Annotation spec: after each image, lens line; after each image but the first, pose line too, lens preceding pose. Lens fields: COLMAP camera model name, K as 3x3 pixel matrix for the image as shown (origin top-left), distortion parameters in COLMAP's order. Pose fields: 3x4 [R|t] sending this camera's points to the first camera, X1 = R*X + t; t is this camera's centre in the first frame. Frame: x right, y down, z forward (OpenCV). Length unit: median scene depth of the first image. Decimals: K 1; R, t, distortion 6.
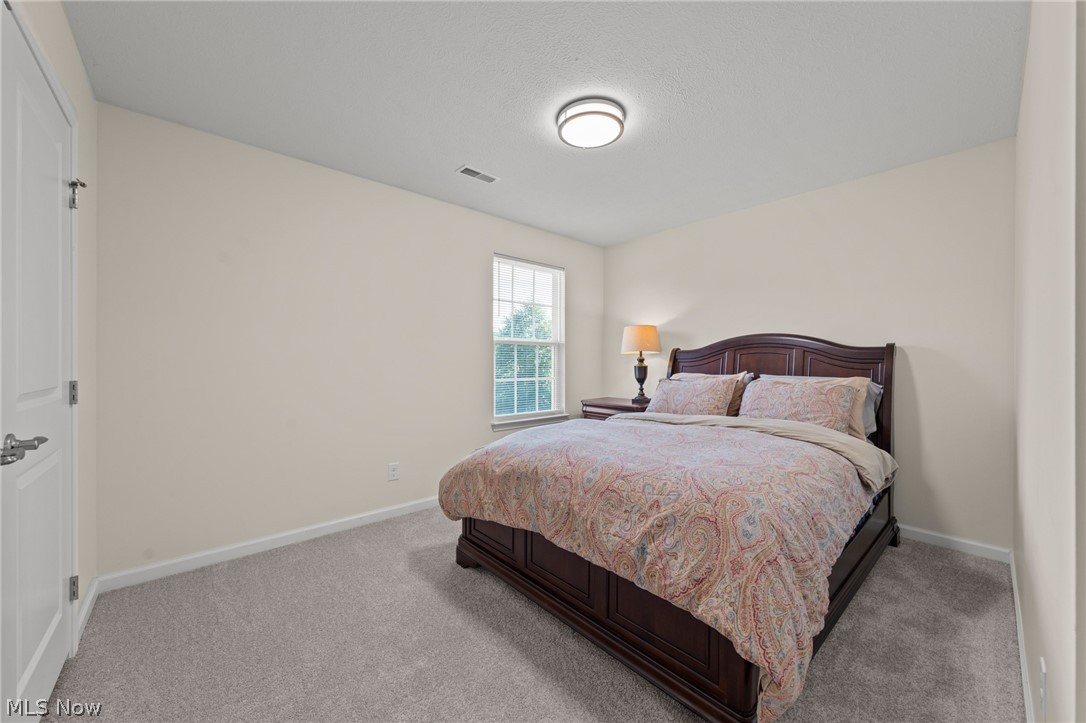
lens RADIAL K [[394.4, 0, 543.0], [0, 394.4, 361.5], [0, 0, 1]] dist [-0.000648, -0.000103]
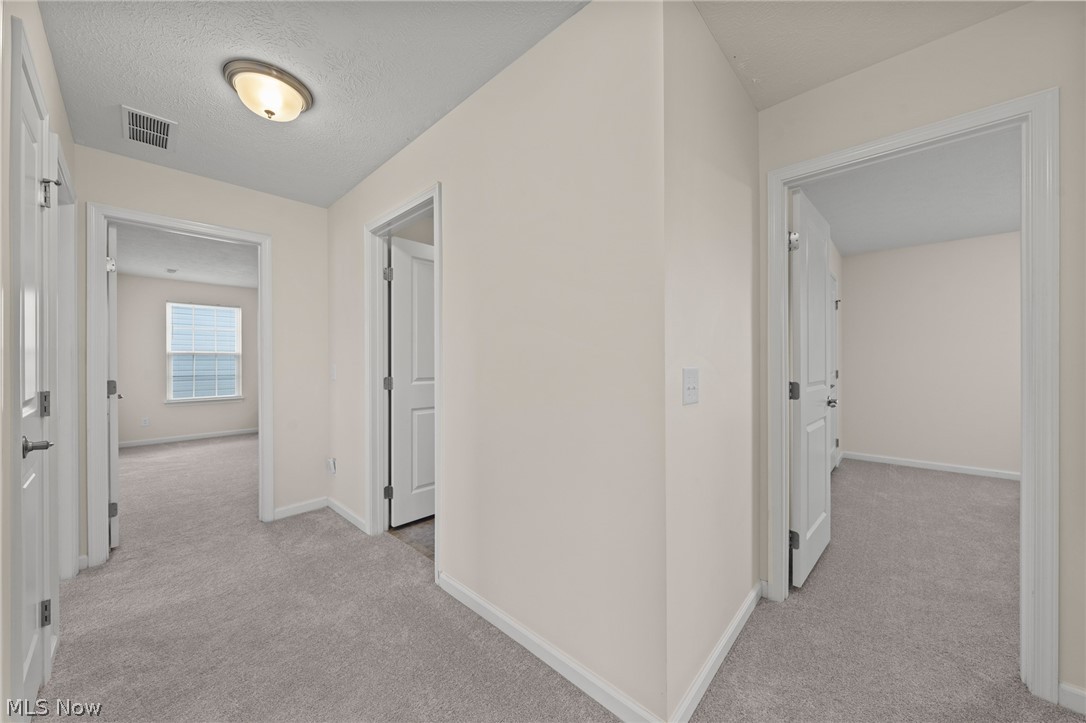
lens RADIAL K [[394.4, 0, 543.0], [0, 394.4, 361.5], [0, 0, 1]] dist [-0.000648, -0.000103]
pose [[0.099274, -0.001831, -0.995058, 1.408243], [0.003458, 0.999993, -0.001496, -0.015525], [0.995054, -0.003292, 0.099280, -1.374360]]
